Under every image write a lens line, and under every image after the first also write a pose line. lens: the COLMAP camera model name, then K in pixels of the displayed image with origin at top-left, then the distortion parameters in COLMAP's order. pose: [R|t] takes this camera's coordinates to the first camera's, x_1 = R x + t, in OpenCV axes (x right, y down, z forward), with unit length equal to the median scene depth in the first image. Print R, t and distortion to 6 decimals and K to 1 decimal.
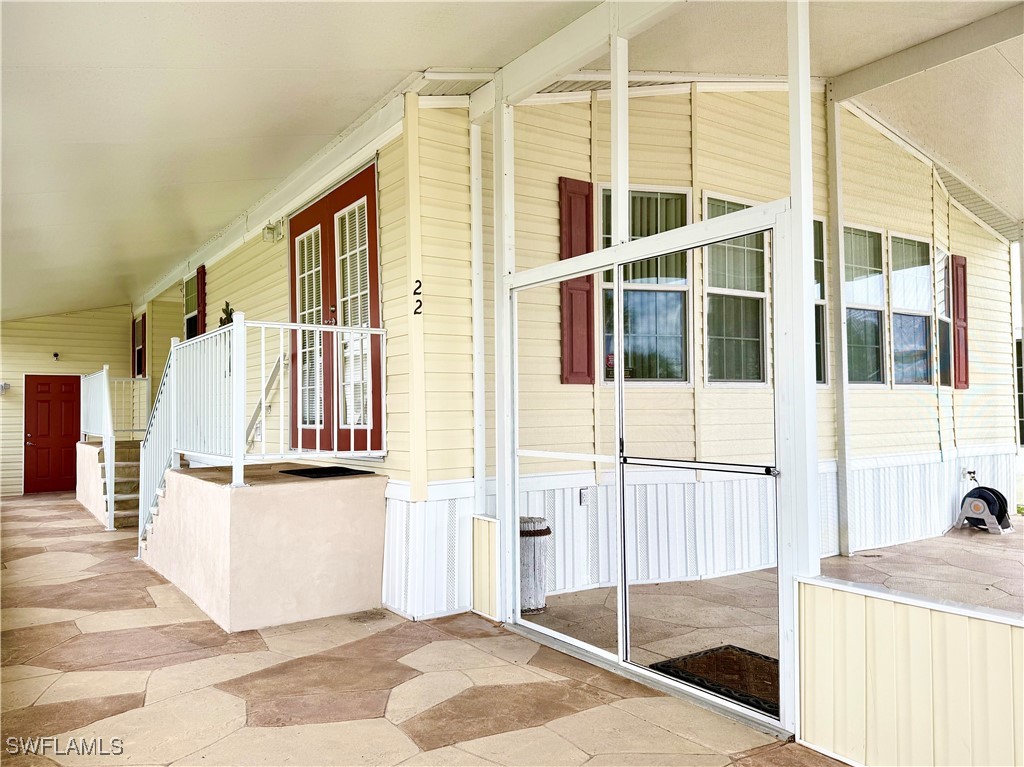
lens RADIAL K [[774.8, 0, 512.0], [0, 774.8, 383.5], [0, 0, 1]] dist [0.111959, -0.103371]
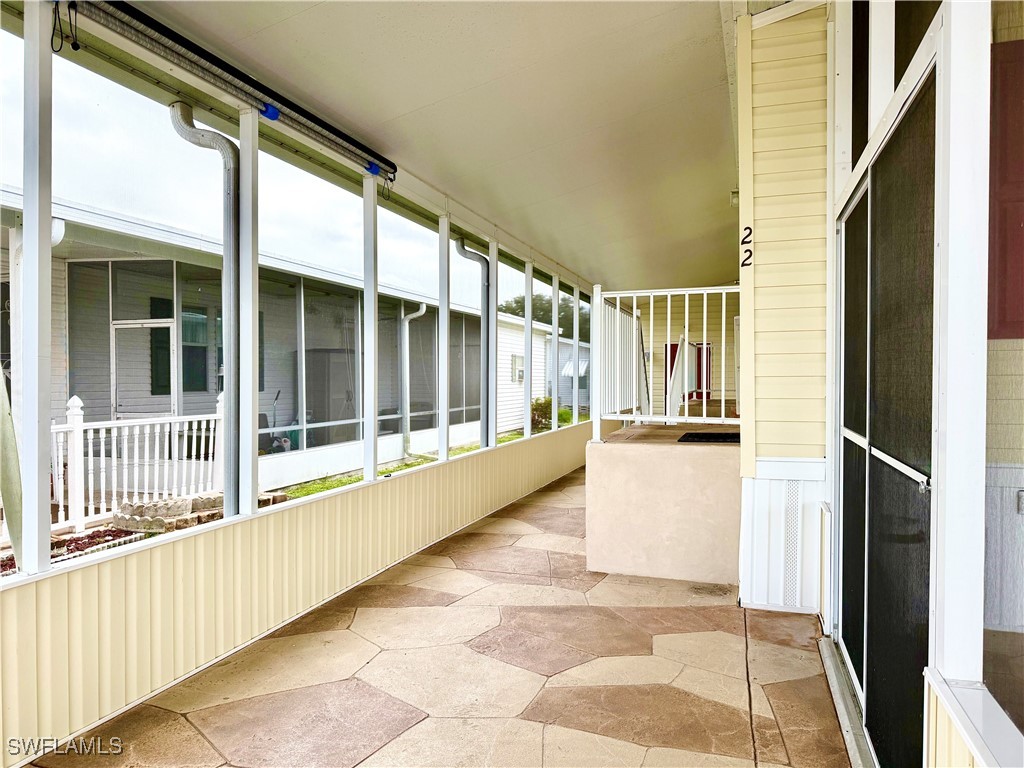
lens RADIAL K [[725.8, 0, 512.0], [0, 725.8, 384.0], [0, 0, 1]] dist [0.127522, -0.150565]
pose [[0.623318, 0.016268, -0.781799, 0.309954], [0.022846, 0.998978, 0.039002, 0.004955], [0.781635, -0.042172, 0.622309, 0.222001]]
